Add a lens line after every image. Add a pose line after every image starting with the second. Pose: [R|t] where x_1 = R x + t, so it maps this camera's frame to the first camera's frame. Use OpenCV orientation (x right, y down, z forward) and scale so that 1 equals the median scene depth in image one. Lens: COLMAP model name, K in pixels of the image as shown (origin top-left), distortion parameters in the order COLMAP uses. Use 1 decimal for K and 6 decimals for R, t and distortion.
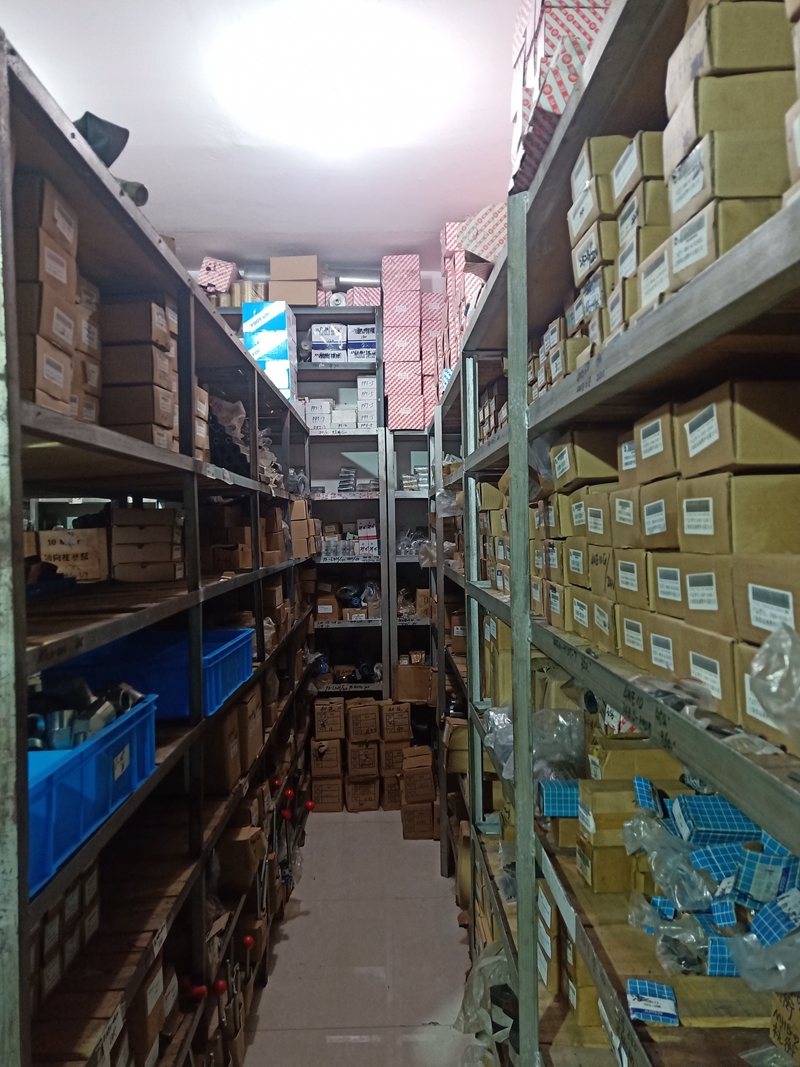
lens RADIAL K [[803.8, 0, 400.0], [0, 803.8, 526.3], [0, 0, 1]] dist [0.043068, -0.003371]
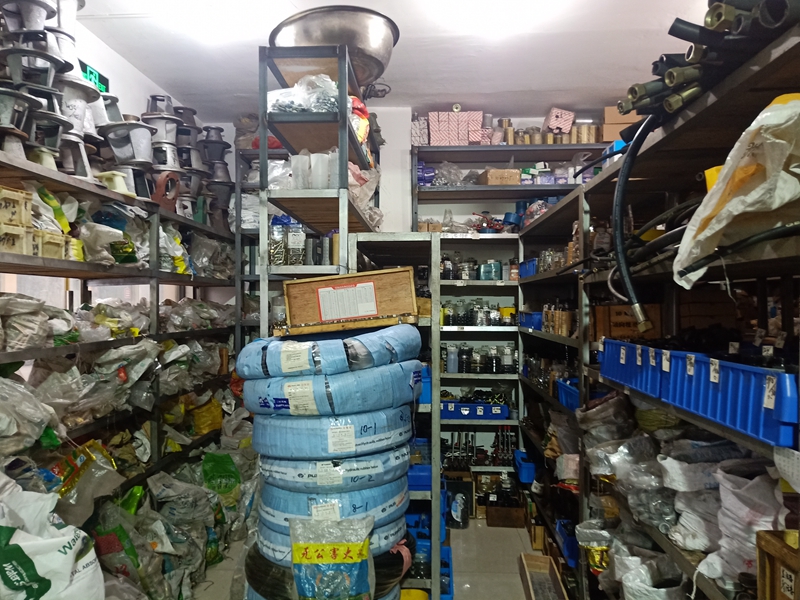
lens RADIAL K [[602.7, 0, 400.0], [0, 602.7, 300.0], [0, 0, 1]] dist [0.043068, -0.003371]
pose [[0.997847, 0.013769, -0.064127, -0.433199], [-0.014277, 0.999870, -0.007477, 0.005724], [0.064015, 0.008376, 0.997914, -0.045623]]
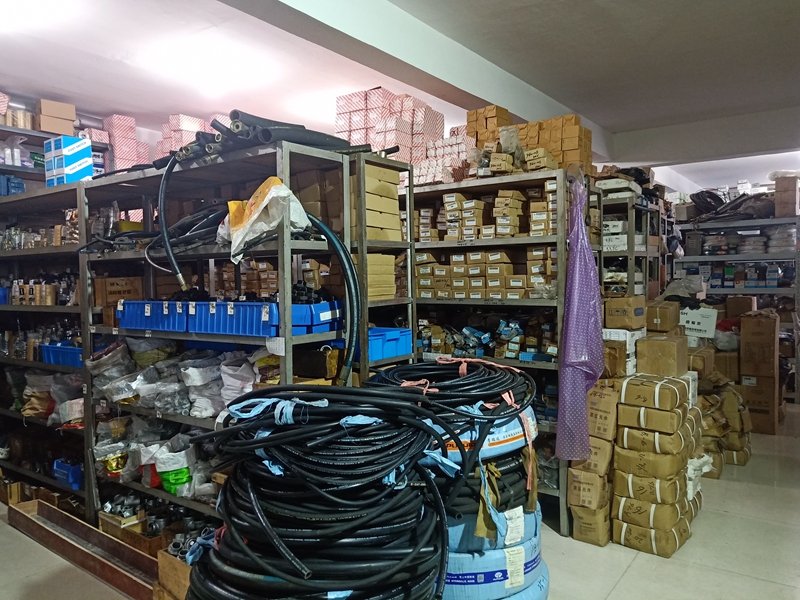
lens RADIAL K [[602.7, 0, 400.0], [0, 602.7, 300.0], [0, 0, 1]] dist [0.043068, -0.003371]
pose [[0.606333, -0.024930, 0.794820, -0.664388], [0.010958, 0.999676, 0.022996, 0.018231], [-0.795135, -0.005233, 0.606410, -0.212578]]
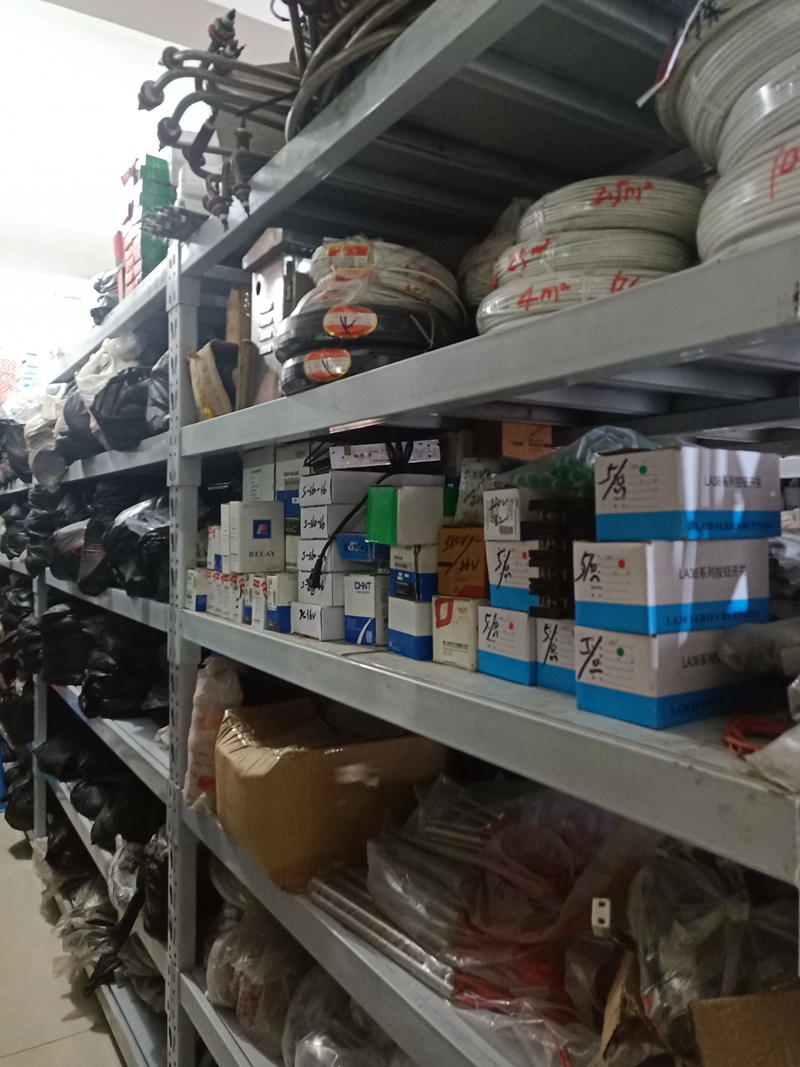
lens RADIAL K [[803.8, 0, 400.0], [0, 803.8, 526.3], [0, 0, 1]] dist [0.043068, -0.003371]
pose [[0.855596, 0.010233, 0.517544, 1.019696], [-0.008222, 0.999947, -0.006180, -0.005814], [-0.517580, 0.001032, 0.855634, -0.143175]]
